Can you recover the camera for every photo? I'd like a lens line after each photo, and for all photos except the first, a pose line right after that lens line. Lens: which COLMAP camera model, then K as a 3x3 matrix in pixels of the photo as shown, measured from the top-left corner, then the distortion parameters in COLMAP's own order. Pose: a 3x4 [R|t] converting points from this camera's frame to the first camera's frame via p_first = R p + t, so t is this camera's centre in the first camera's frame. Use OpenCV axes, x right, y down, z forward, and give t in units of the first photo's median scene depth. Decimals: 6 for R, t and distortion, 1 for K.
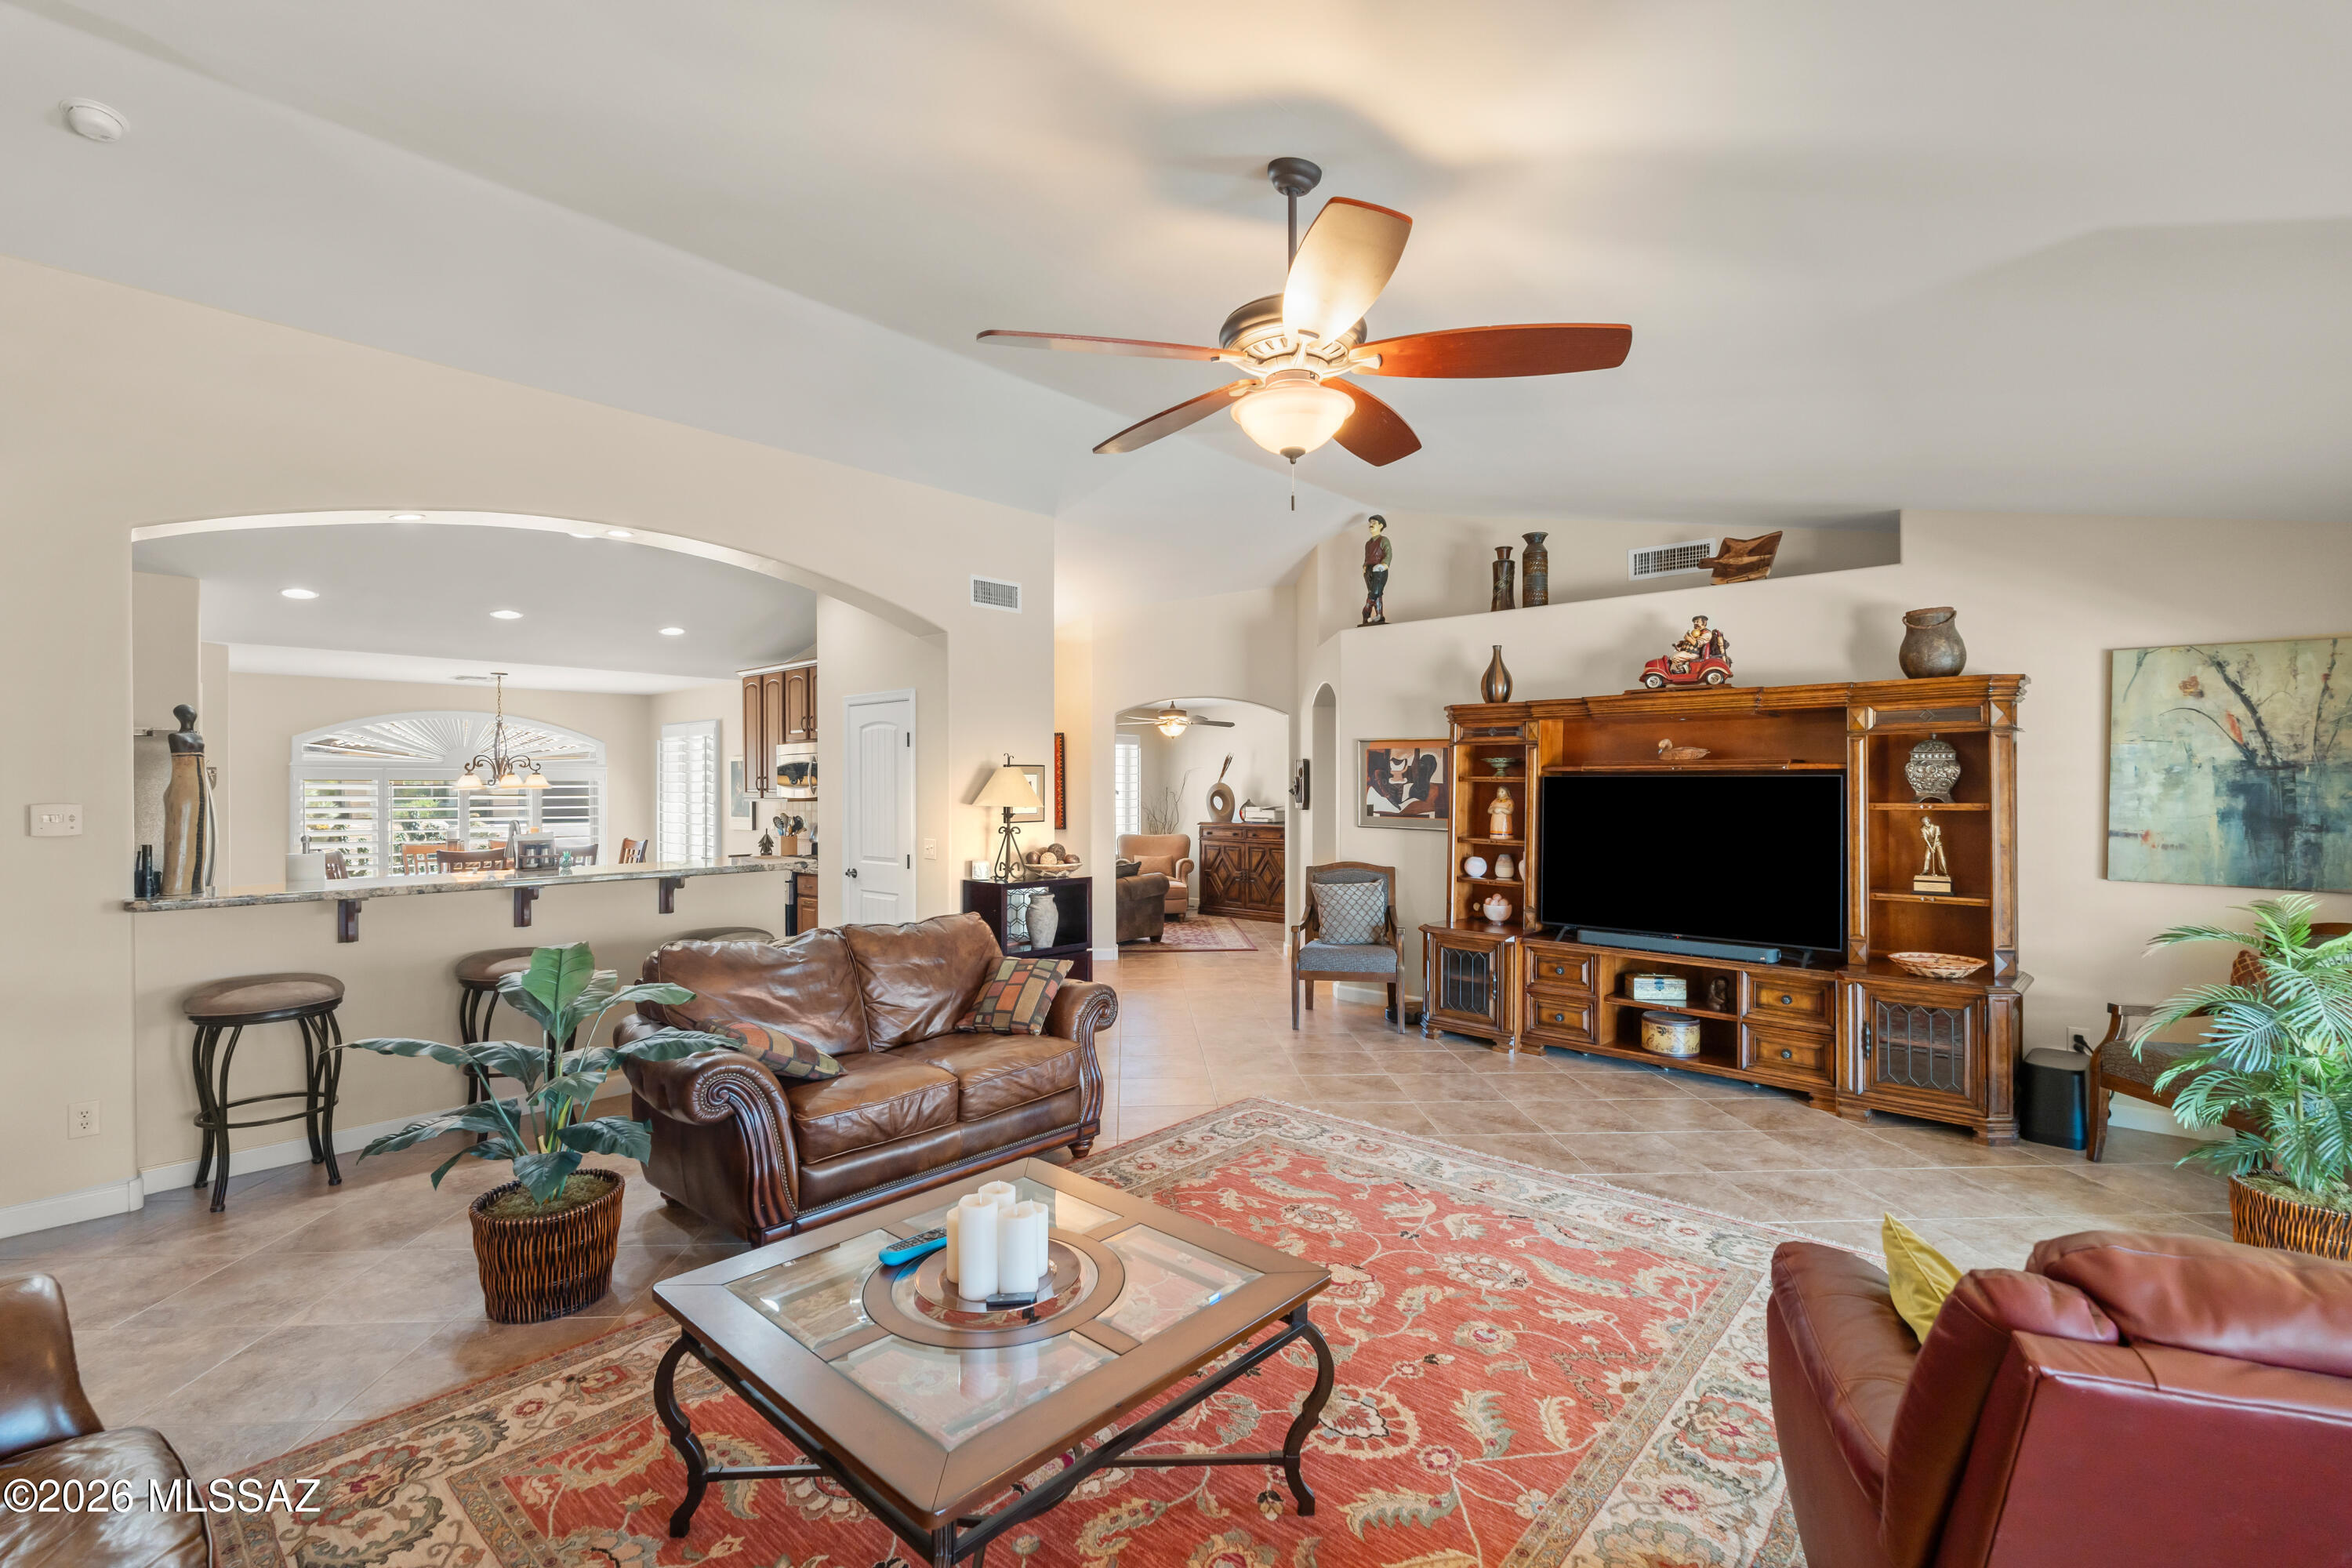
lens RADIAL K [[1048.0, 0, 1165.1], [0, 1048.0, 776.9], [0, 0, 1]] dist [-0.000106, -0.000669]
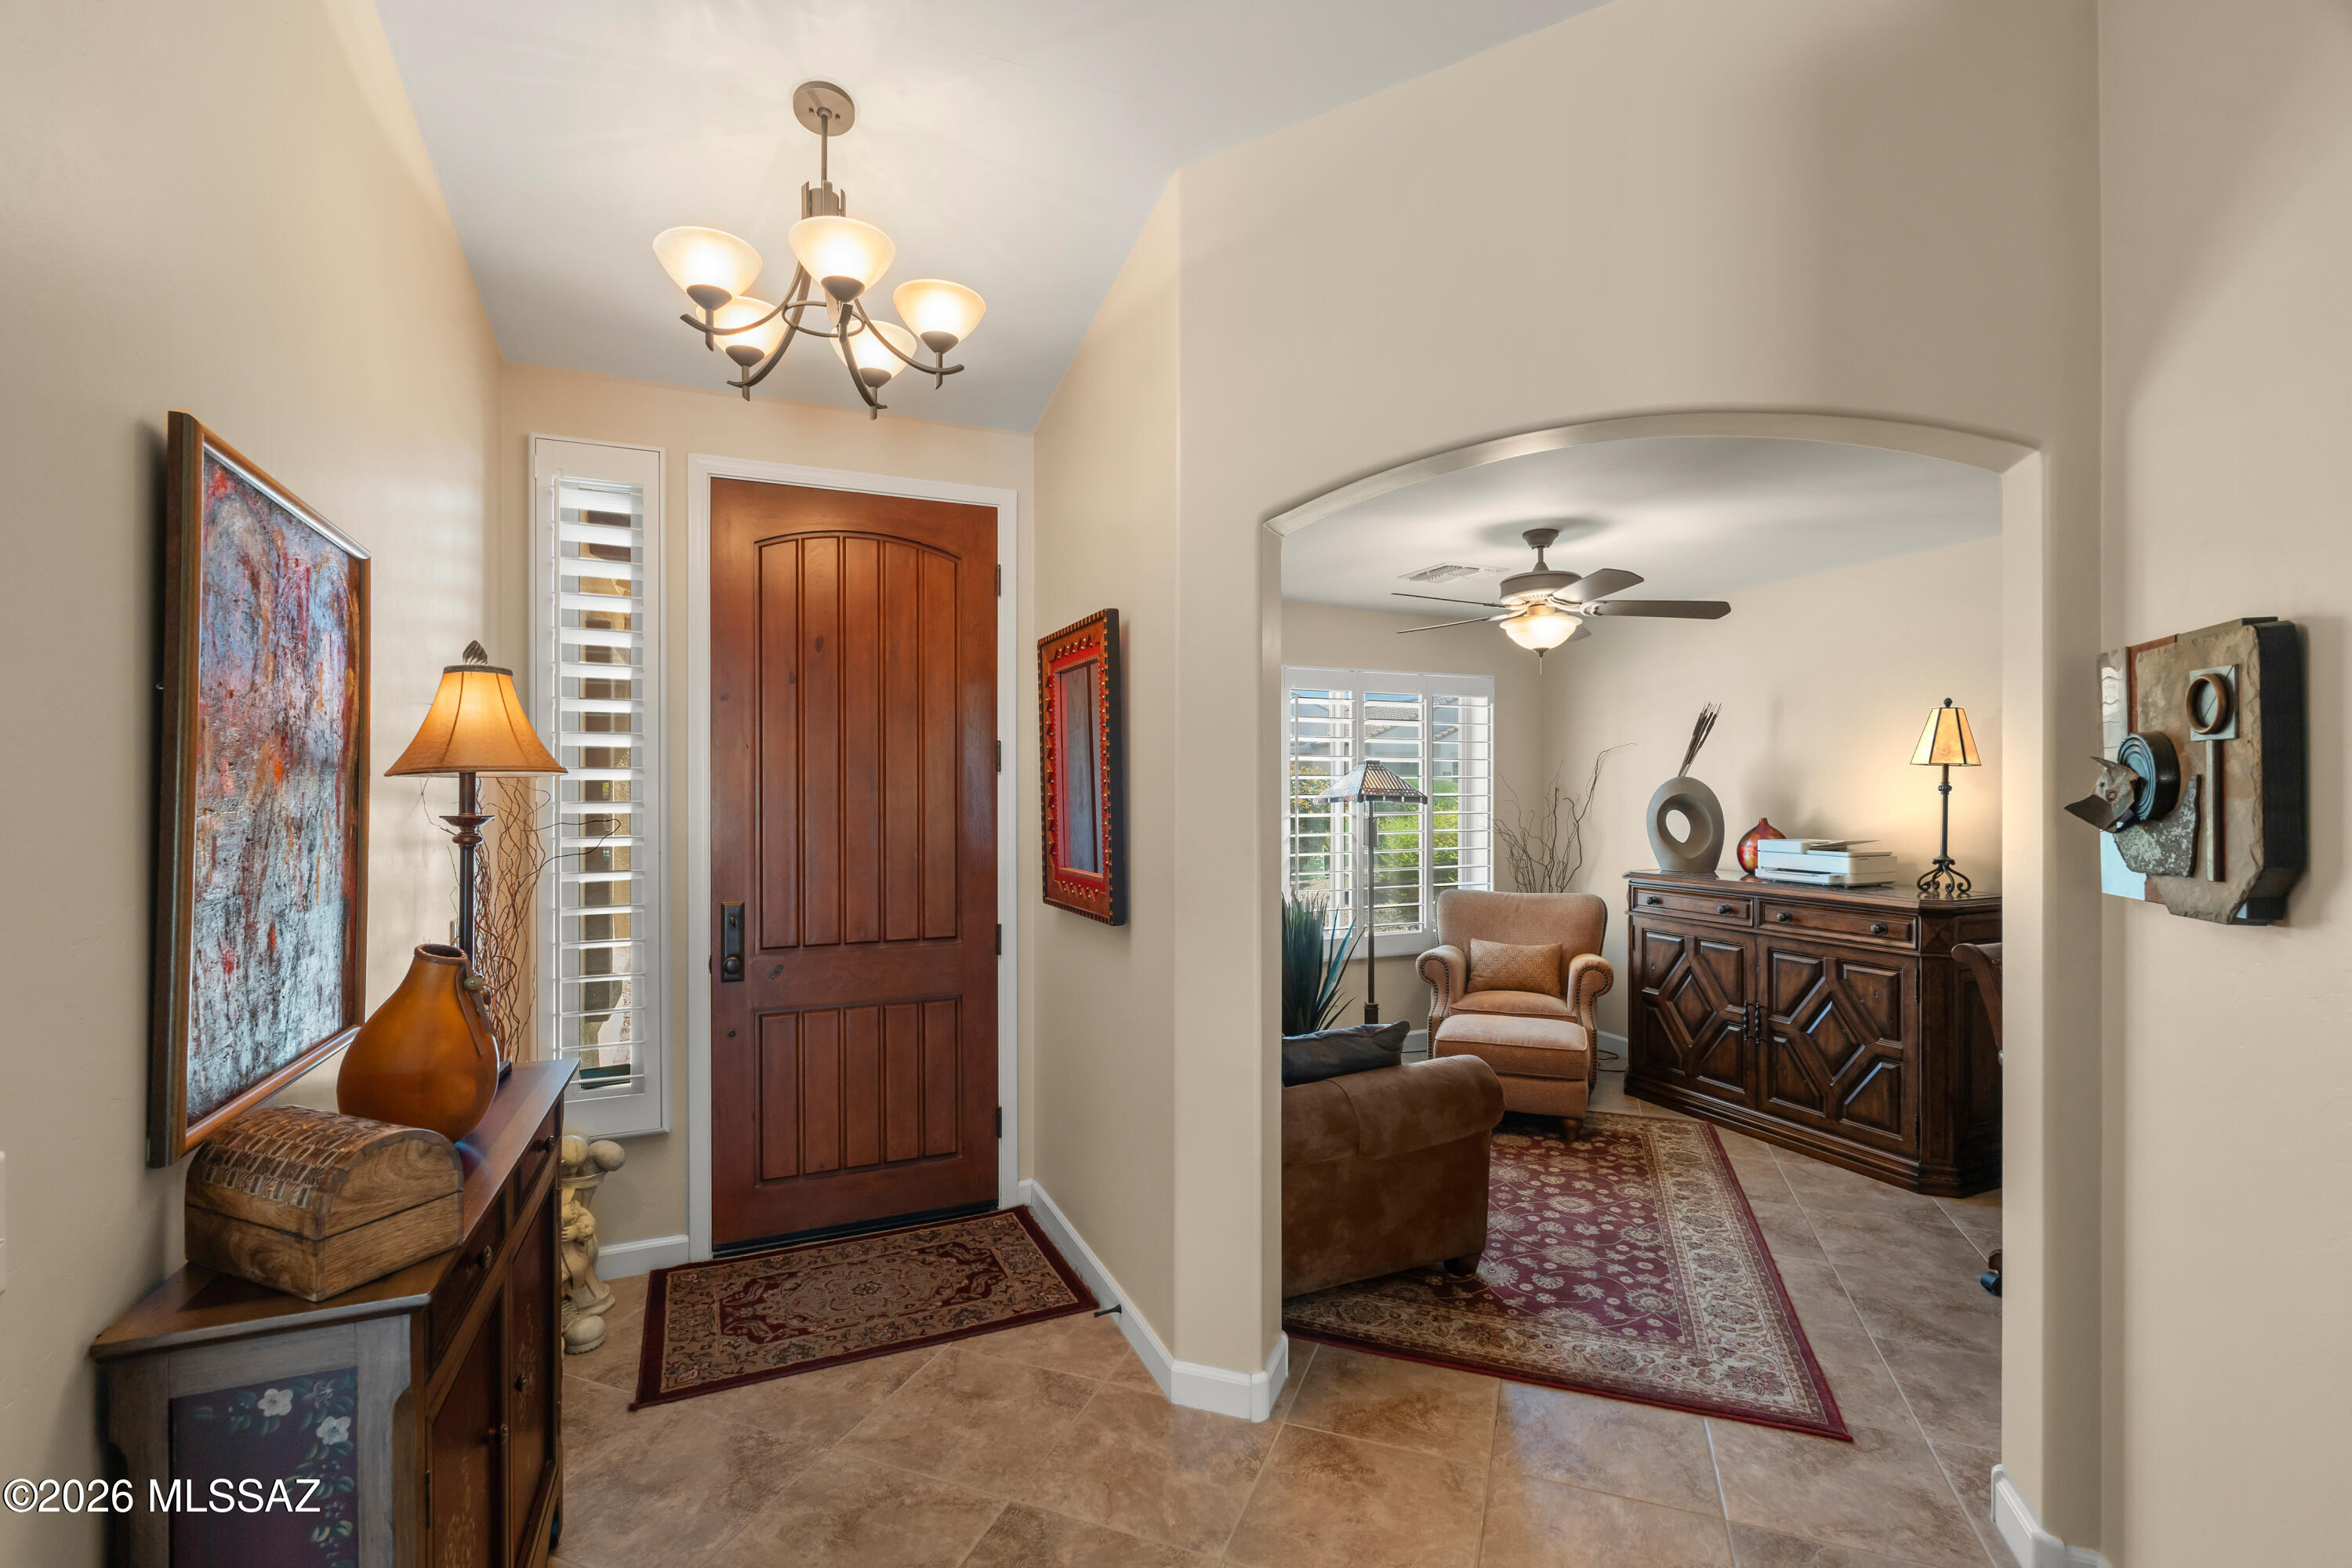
lens RADIAL K [[1048.0, 0, 1178.5], [0, 1048.0, 782.5], [0, 0, 1]] dist [-0.000106, -0.000669]
pose [[0.921834, -0.000035, -0.387585, 0.029589], [0.002246, 0.999984, 0.005250, 0.005249], [0.387579, -0.005710, 0.921819, 0.555090]]
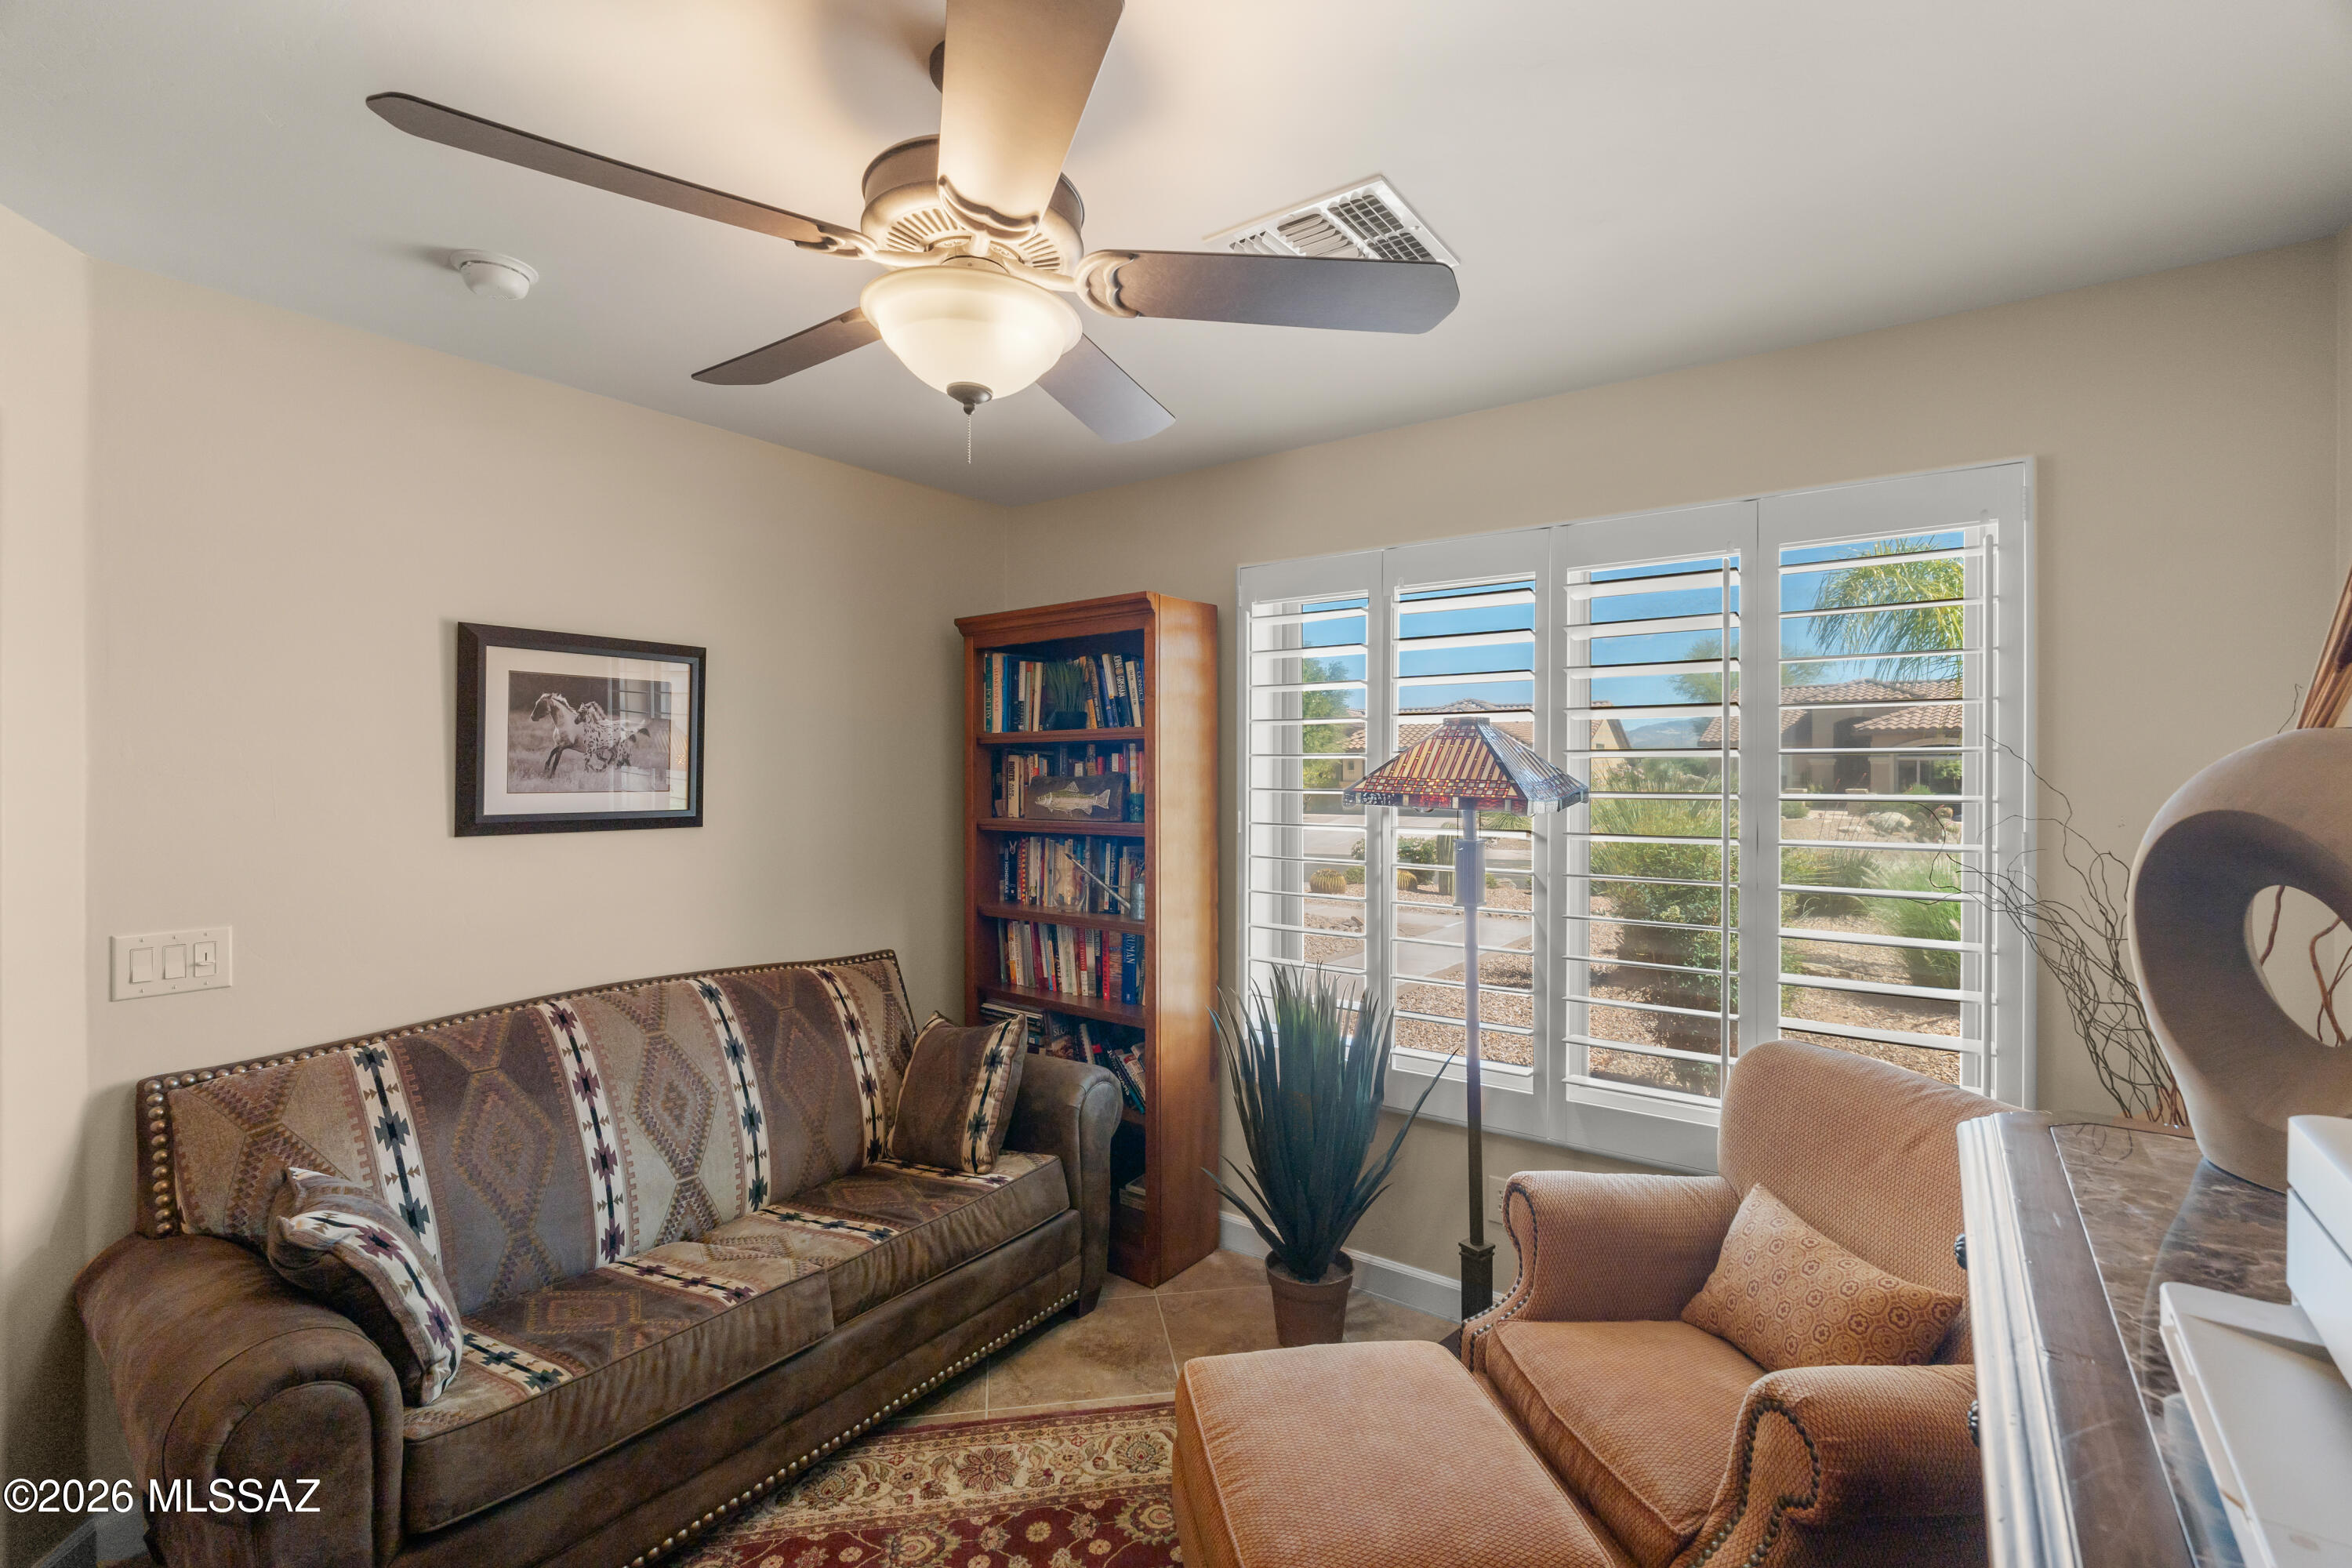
lens RADIAL K [[1048.0, 0, 1161.9], [0, 1048.0, 775.1], [0, 0, 1]] dist [-0.000106, -0.000669]
pose [[0.114163, 0.005651, -0.993446, 0.128621], [0.006393, 0.999959, 0.006422, 0.007939], [0.993441, -0.007084, 0.114122, 0.915290]]
